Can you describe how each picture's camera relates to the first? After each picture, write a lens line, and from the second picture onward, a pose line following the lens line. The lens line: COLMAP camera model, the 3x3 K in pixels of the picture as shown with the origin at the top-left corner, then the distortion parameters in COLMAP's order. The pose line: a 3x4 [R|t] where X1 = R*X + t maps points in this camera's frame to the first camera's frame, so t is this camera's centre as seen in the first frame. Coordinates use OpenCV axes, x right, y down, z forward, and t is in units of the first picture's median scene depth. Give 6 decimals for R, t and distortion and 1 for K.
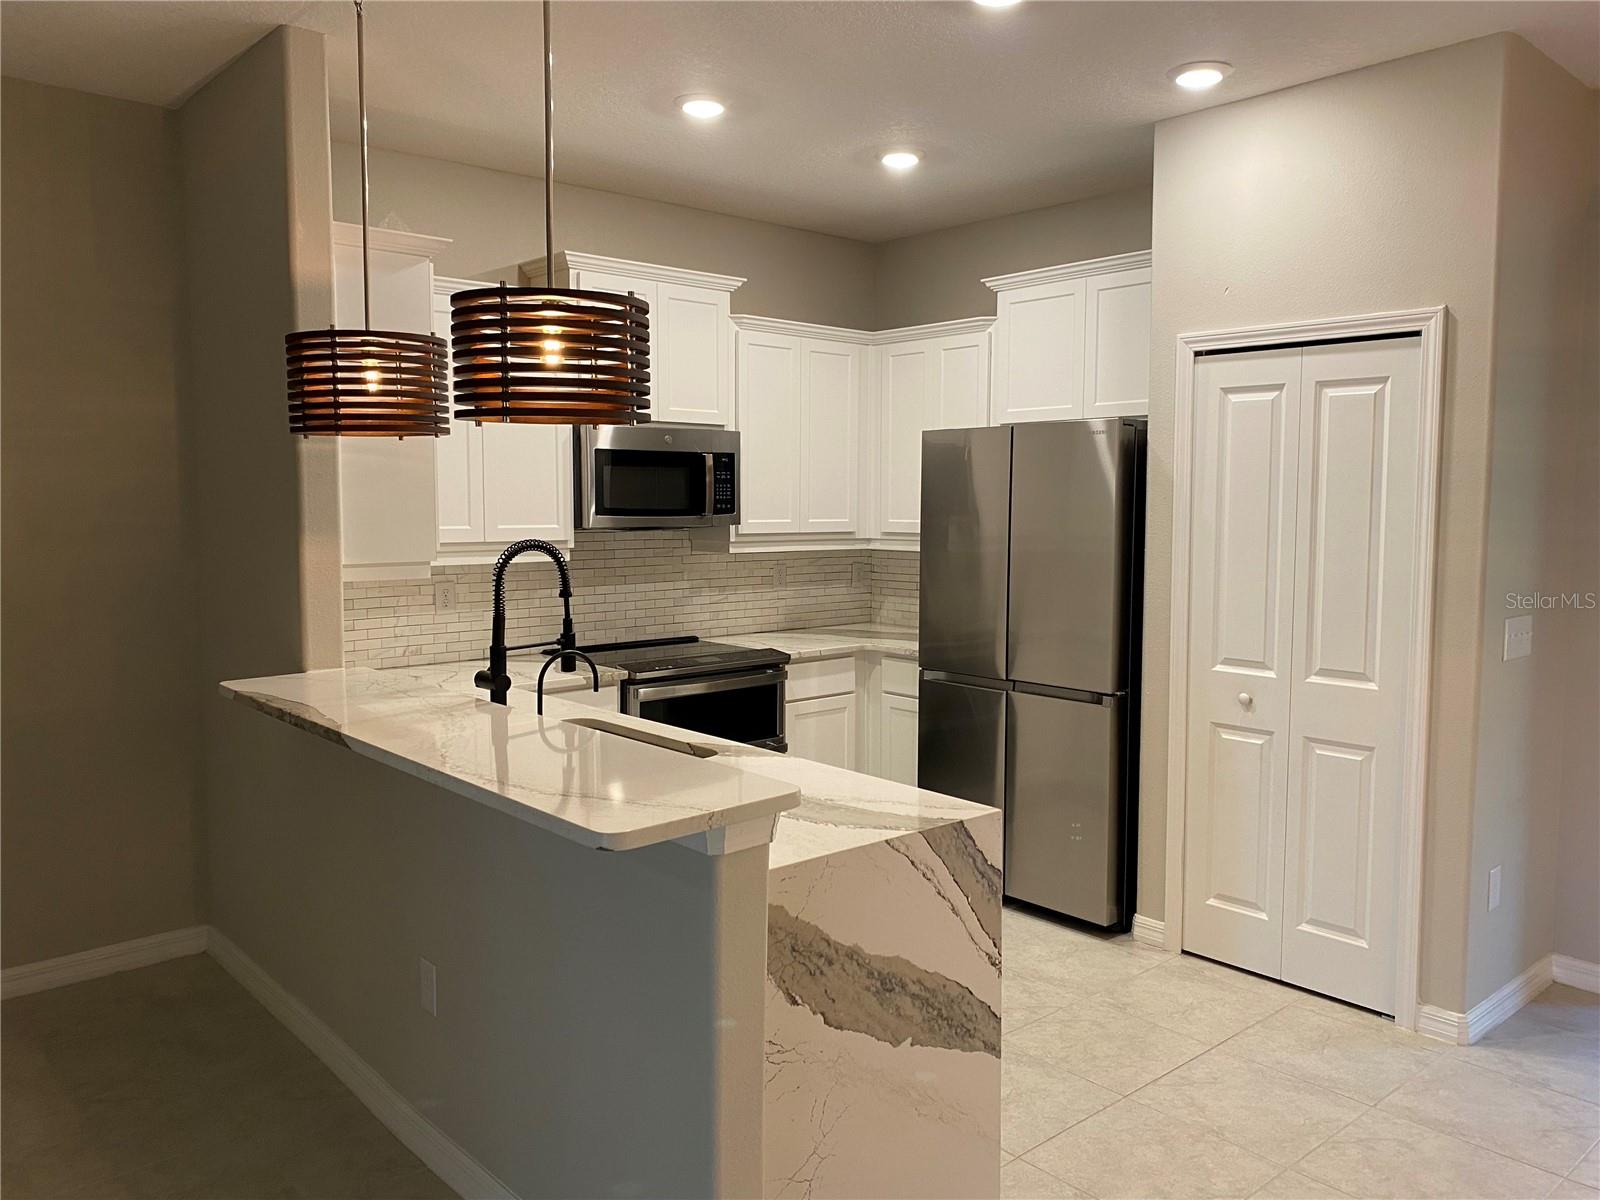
lens RADIAL K [[1208.7, 0, 803.1], [0, 1208.7, 600.1], [0, 0, 1]] dist [-0.003884, -0.001150]
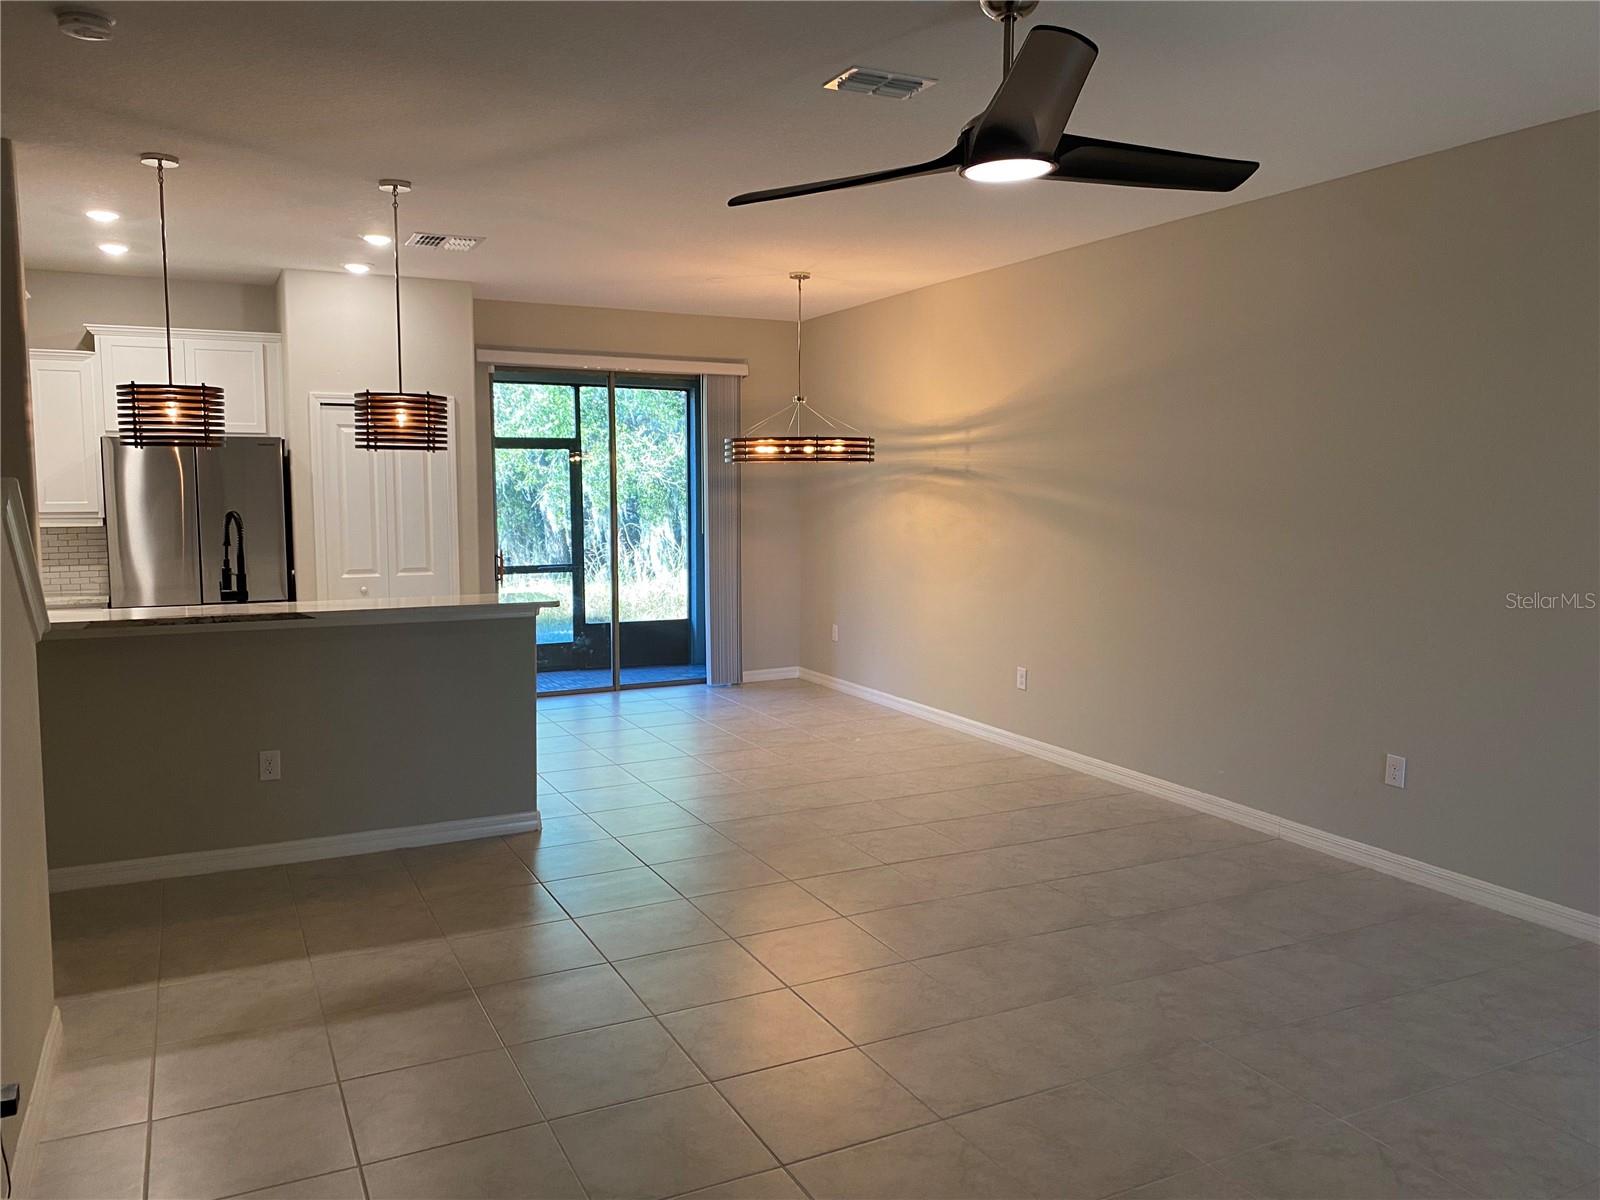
lens RADIAL K [[1208.7, 0, 802.1], [0, 1208.7, 599.2], [0, 0, 1]] dist [-0.003884, -0.001150]
pose [[0.275026, -0.099721, 0.956251, -1.697874], [0.085203, 0.993221, 0.079071, 0.007232], [-0.957654, 0.059729, 0.281658, -0.250769]]
